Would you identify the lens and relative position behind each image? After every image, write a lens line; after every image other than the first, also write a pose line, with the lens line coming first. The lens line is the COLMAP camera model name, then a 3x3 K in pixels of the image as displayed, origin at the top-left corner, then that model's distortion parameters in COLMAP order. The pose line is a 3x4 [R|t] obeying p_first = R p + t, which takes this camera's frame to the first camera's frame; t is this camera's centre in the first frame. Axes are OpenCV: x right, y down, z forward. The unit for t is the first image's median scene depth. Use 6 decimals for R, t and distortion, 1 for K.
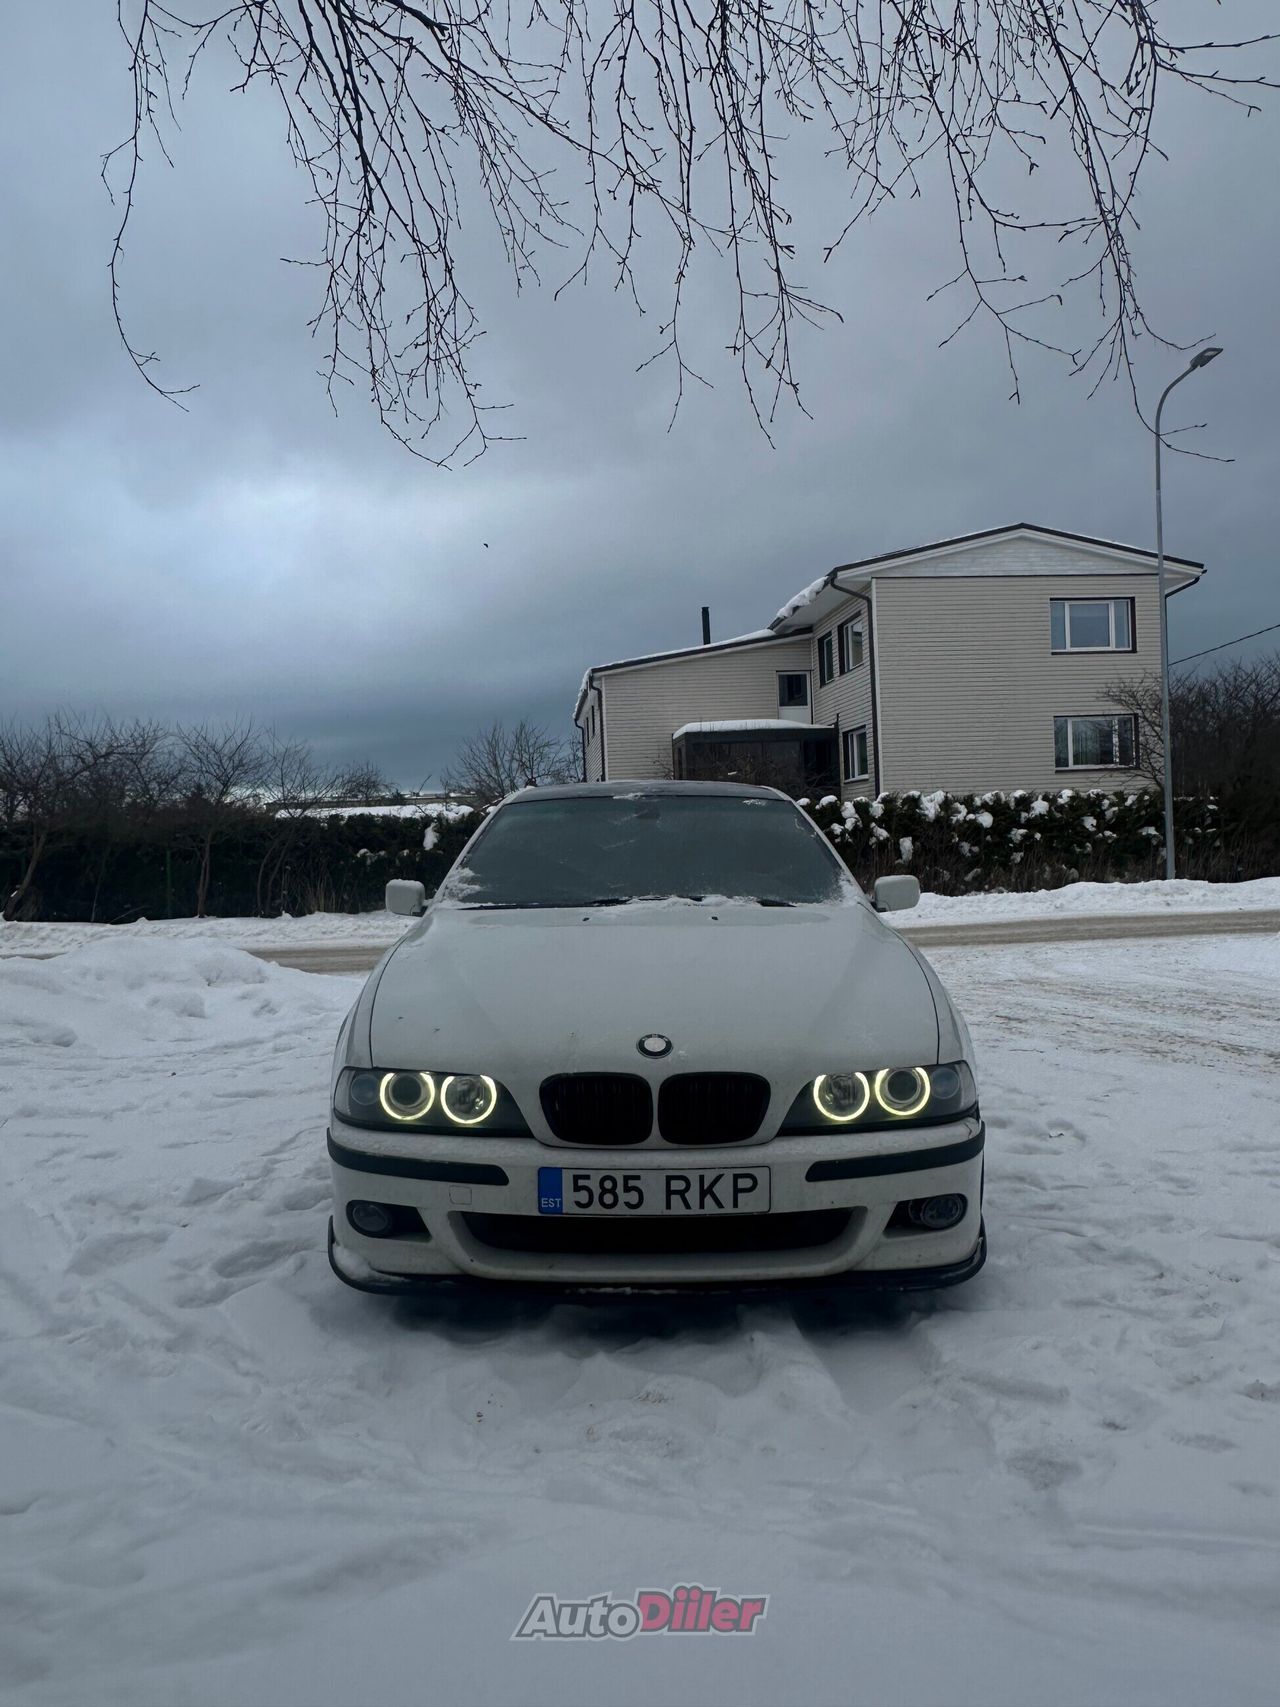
lens RADIAL K [[1163.9, 0, 640.0], [0, 1163.9, 853.5], [0, 0, 1]] dist [-0.003757, -0.000384]
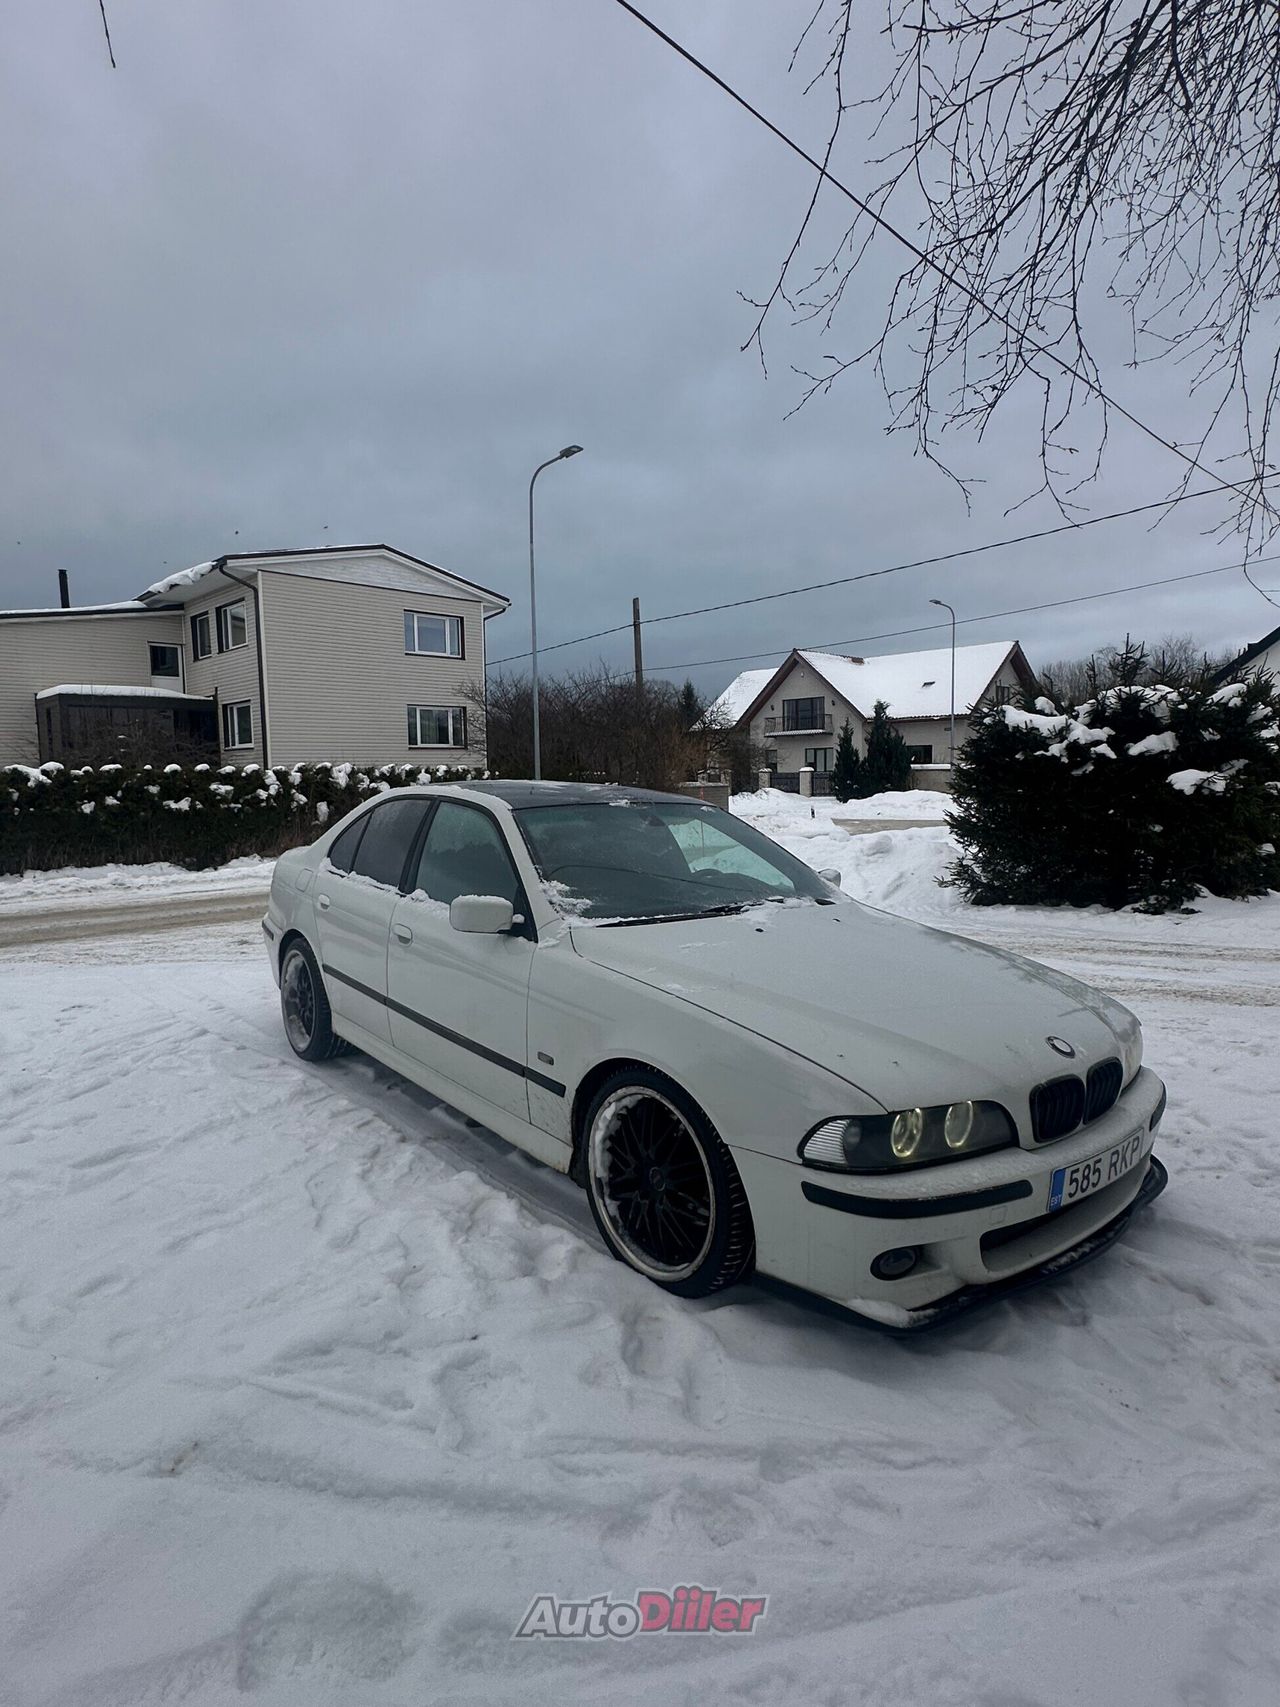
lens RADIAL K [[930.8, 0, 640.0], [0, 930.8, 853.5], [0, 0, 1]] dist [-0.000319, 0.000230]
pose [[0.776273, -0.029331, 0.629714, -0.090591], [-0.002758, 0.998749, 0.049919, -0.007734], [-0.630391, -0.040487, 0.775221, 0.053796]]
